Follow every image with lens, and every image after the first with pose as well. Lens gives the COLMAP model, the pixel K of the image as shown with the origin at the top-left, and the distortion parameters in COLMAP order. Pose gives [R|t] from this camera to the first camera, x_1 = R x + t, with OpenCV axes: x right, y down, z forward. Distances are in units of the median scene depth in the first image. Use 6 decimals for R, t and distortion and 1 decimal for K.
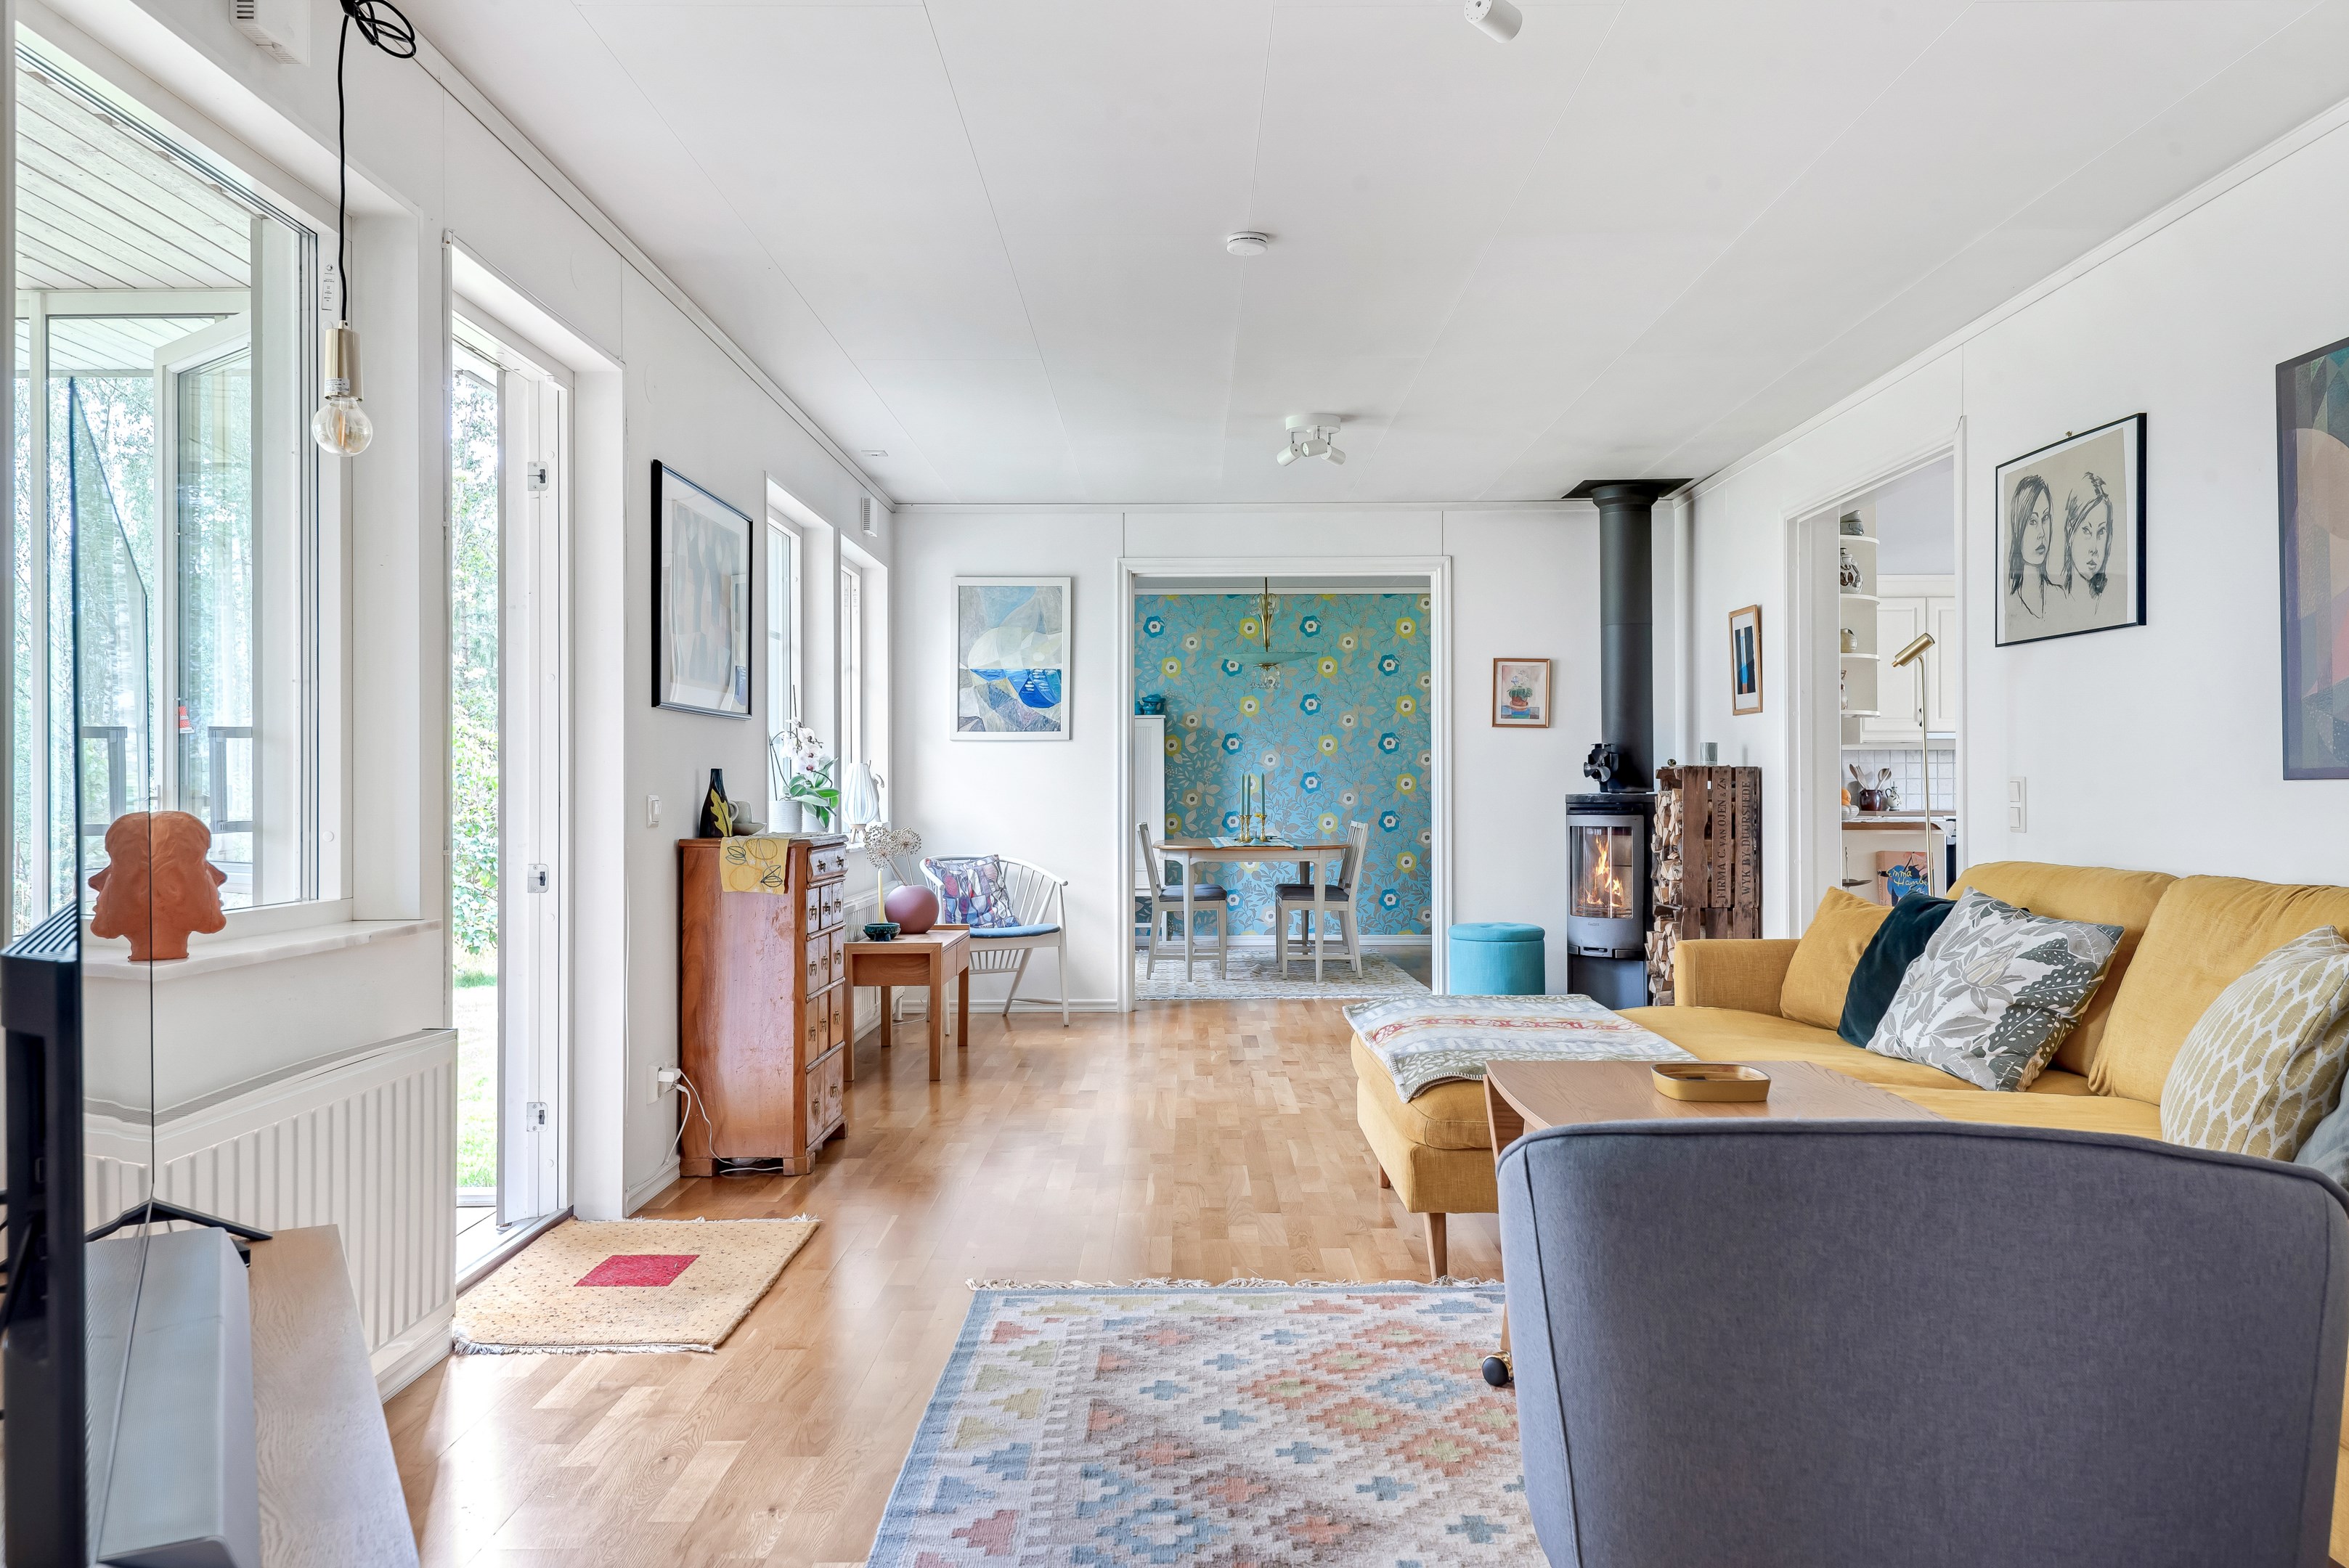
lens RADIAL K [[1239.7, 0, 1174.5], [0, 1239.7, 784.0], [0, 0, 1]] dist [0.000178, -0.000014]
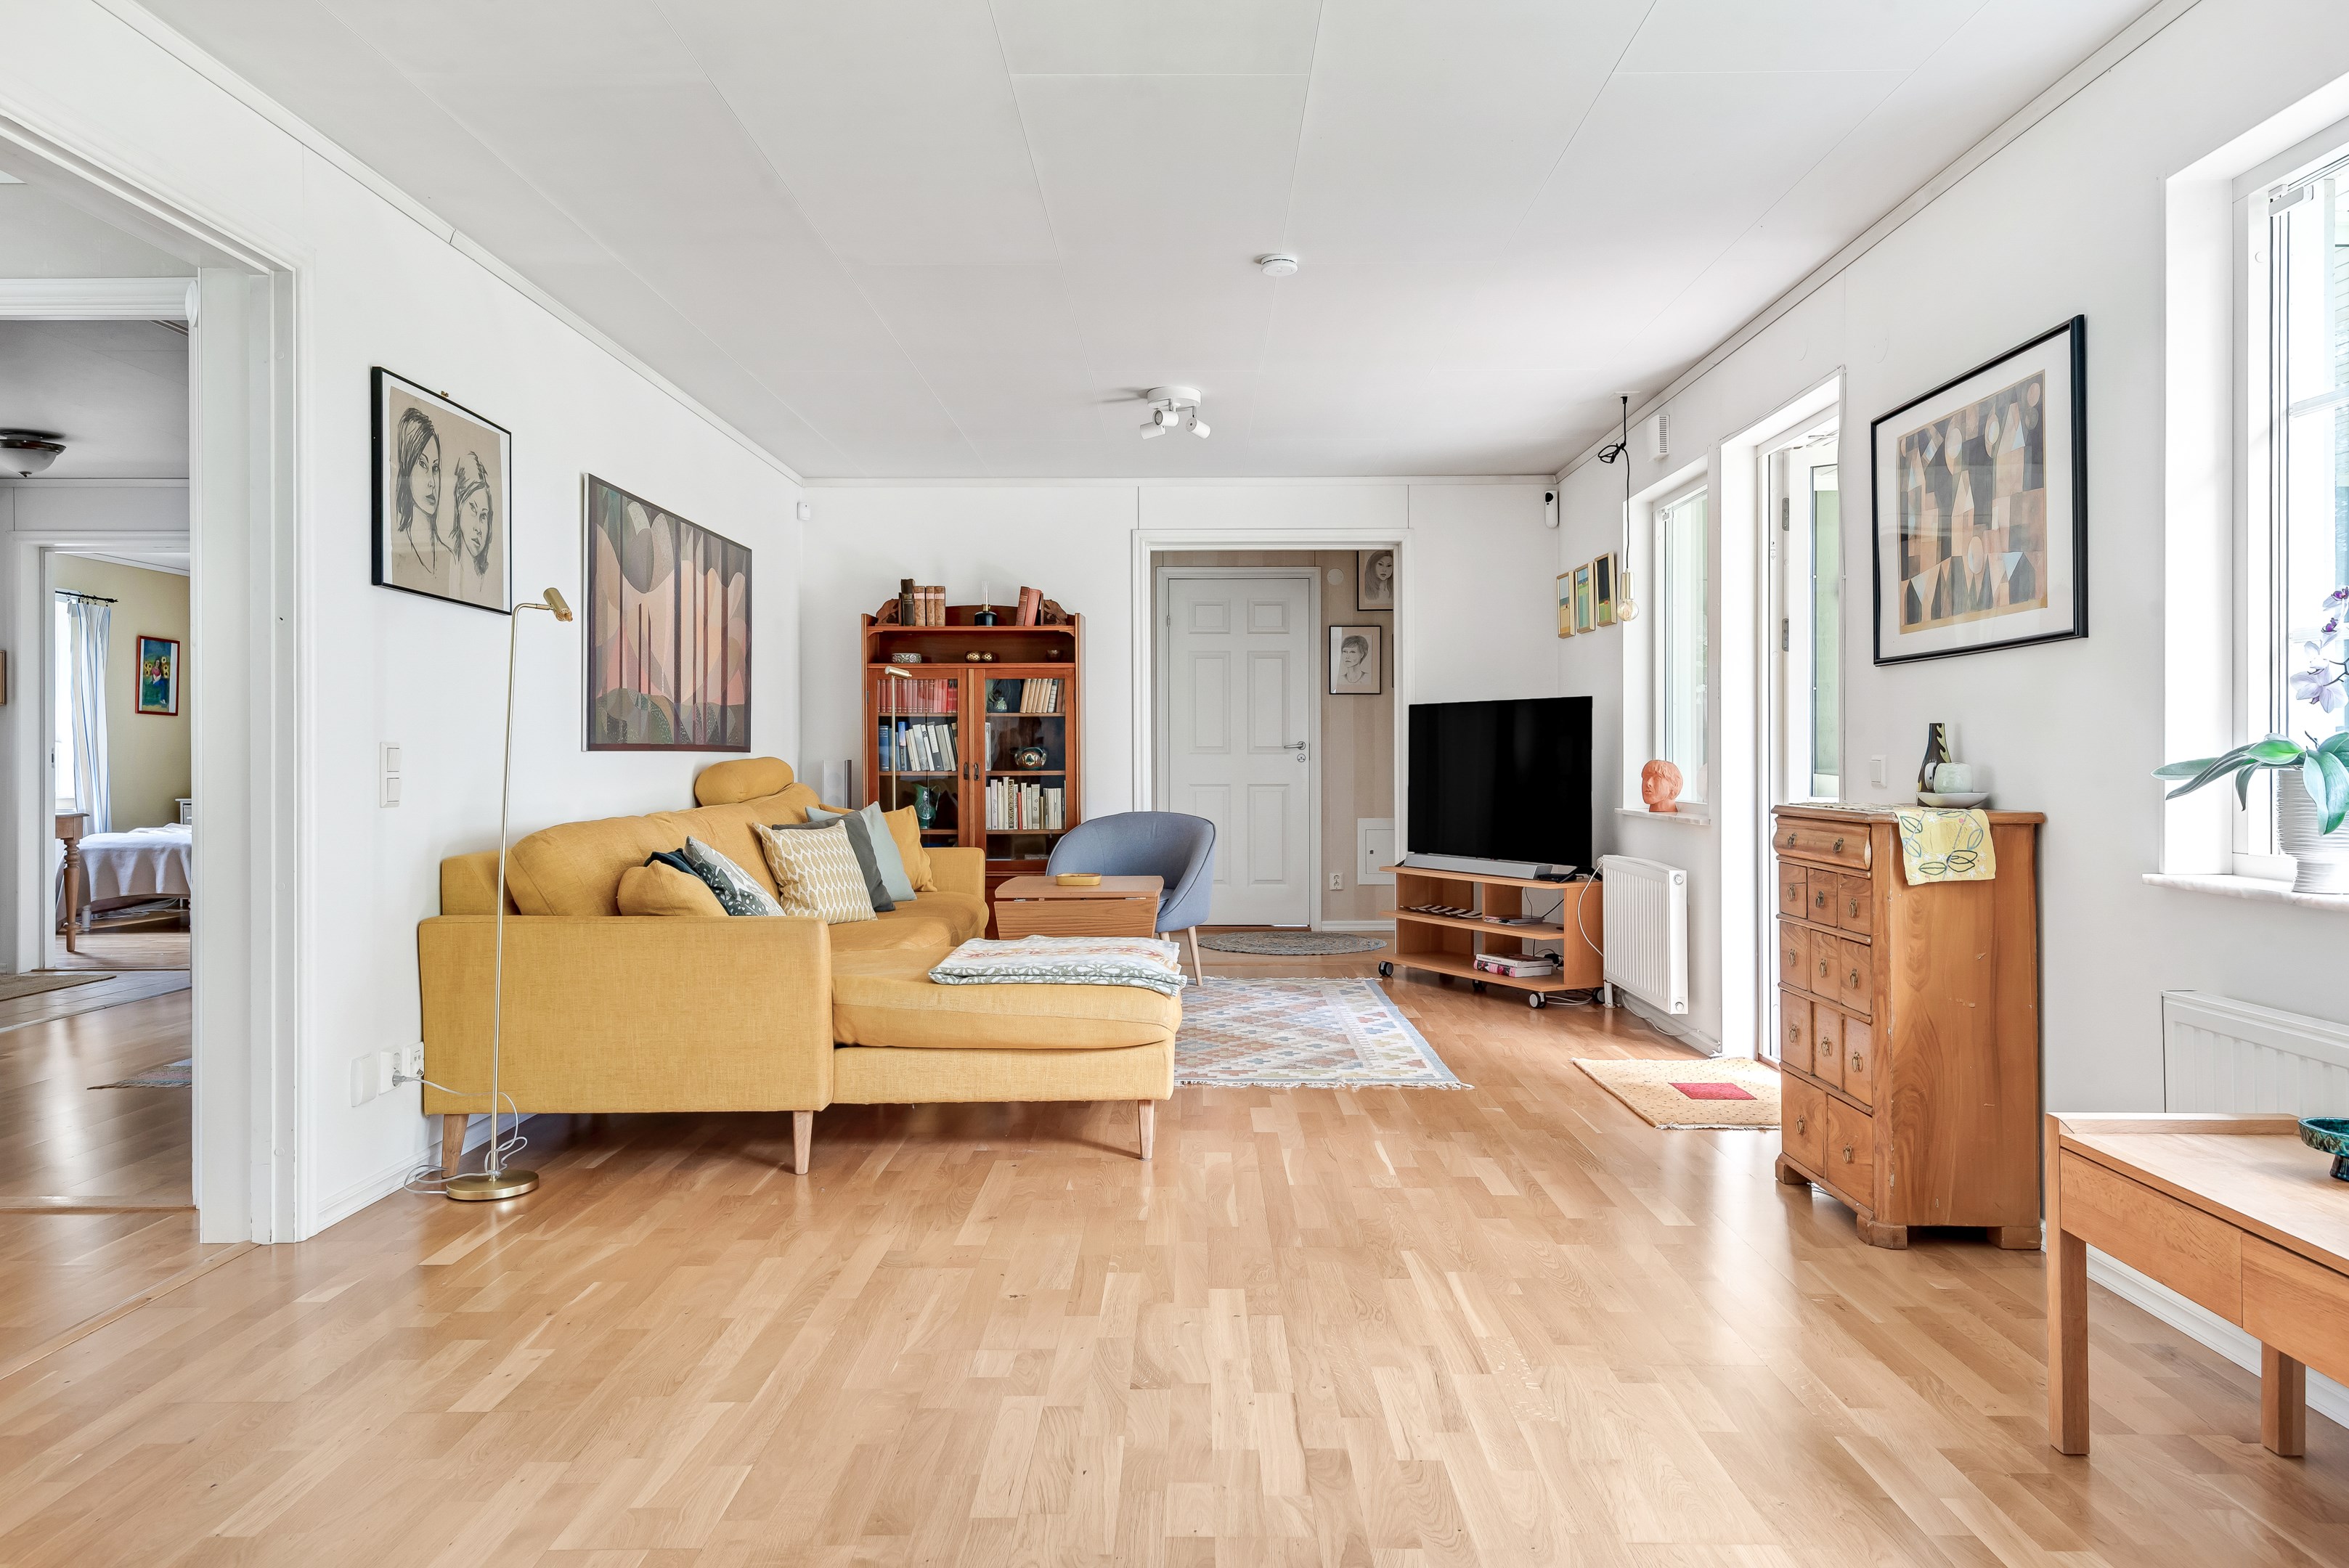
lens RADIAL K [[1131.0, 0, 1176.2], [0, 1131.0, 759.5], [0, 0, 1]] dist [0.000188, 0.000023]
pose [[-0.999965, 0.004450, 0.007070, 0.069029], [0.004425, 0.999984, -0.003548, 0.006038], [-0.007086, -0.003517, -0.999969, 0.950920]]
